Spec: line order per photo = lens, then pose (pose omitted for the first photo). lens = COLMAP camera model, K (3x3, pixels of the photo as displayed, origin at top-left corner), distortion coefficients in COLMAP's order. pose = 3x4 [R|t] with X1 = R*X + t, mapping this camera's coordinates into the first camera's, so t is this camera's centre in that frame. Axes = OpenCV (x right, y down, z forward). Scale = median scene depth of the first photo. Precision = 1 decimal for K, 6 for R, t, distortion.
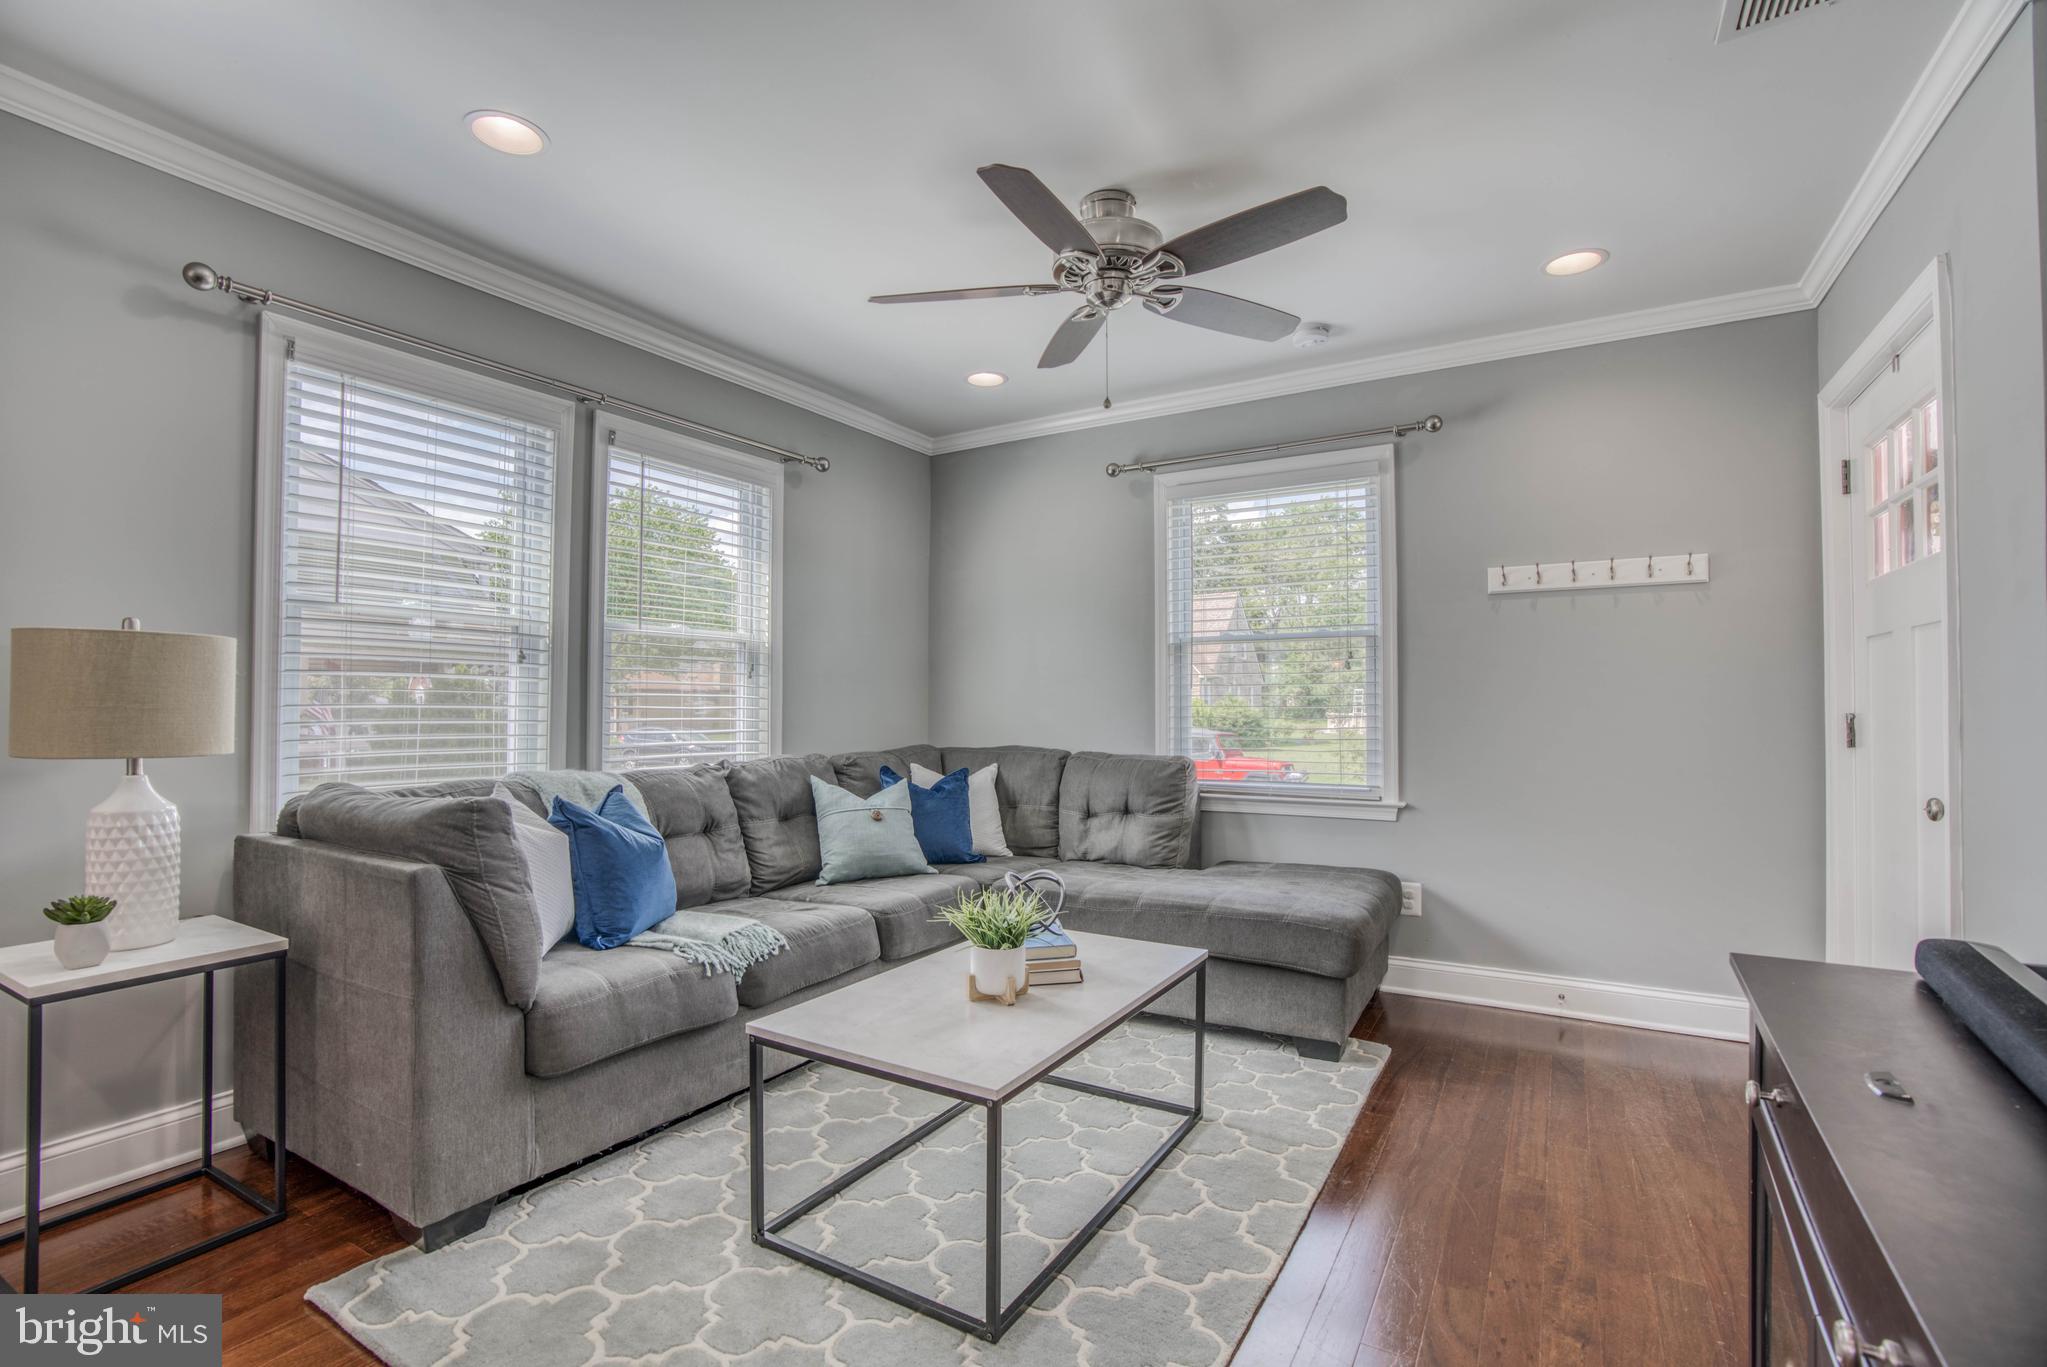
lens RADIAL K [[991.9, 0, 1031.7], [0, 991.9, 670.4], [0, 0, 1]] dist [0.001729, 0.000769]
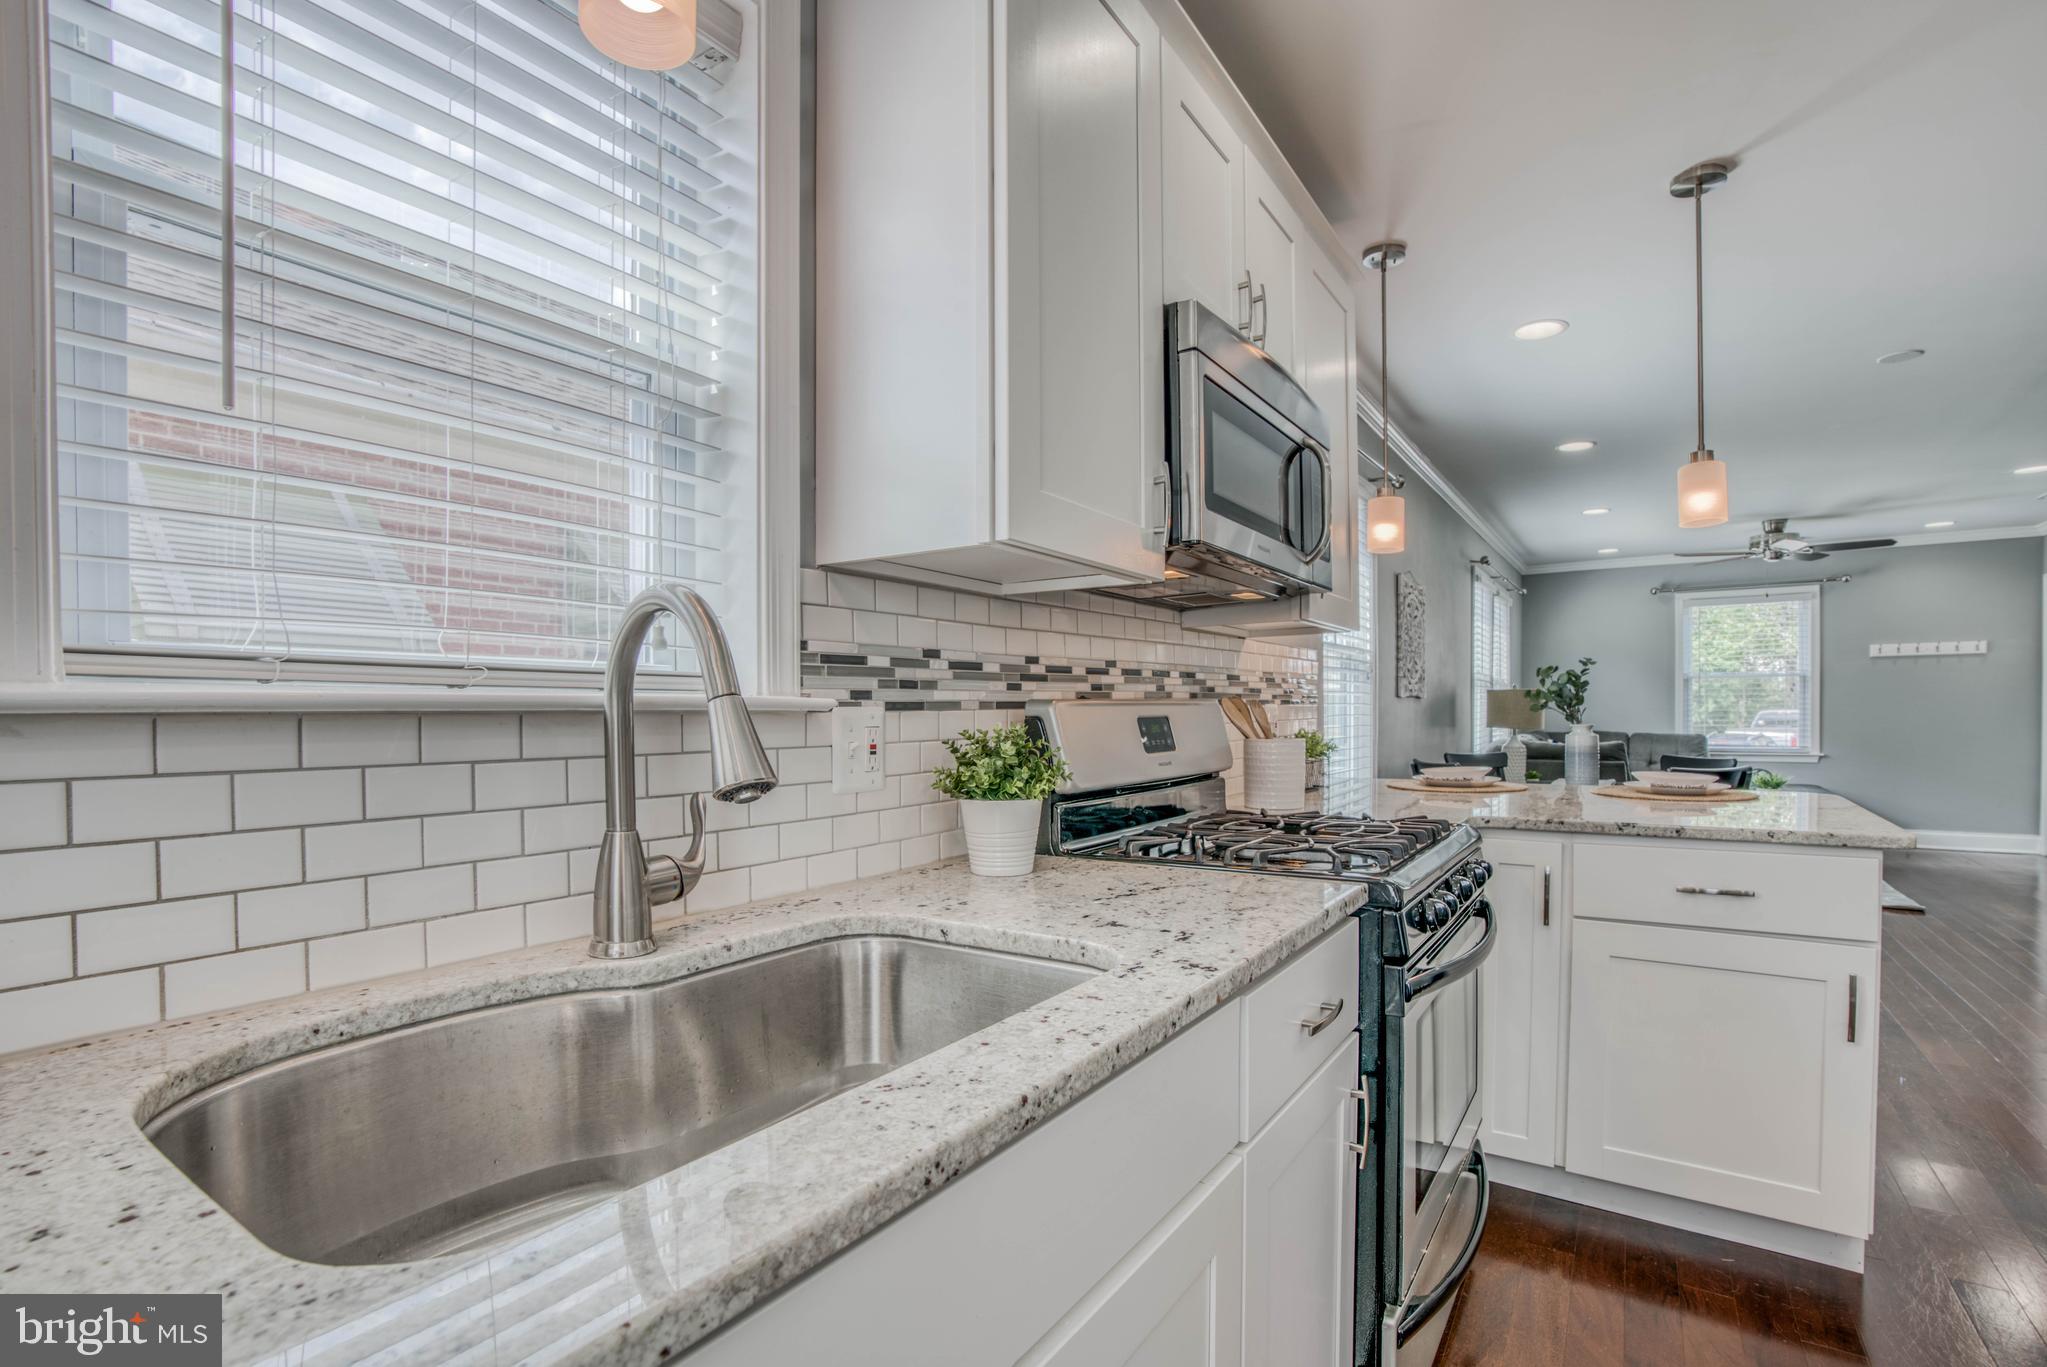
lens RADIAL K [[991.9, 0, 1021.4], [0, 991.9, 686.7], [0, 0, 1]] dist [0.001729, 0.000769]
pose [[0.998302, 0.007380, -0.057774, -1.231065], [-0.007537, 0.999968, -0.002506, 0.007817], [0.057754, 0.002937, 0.998327, -1.237377]]
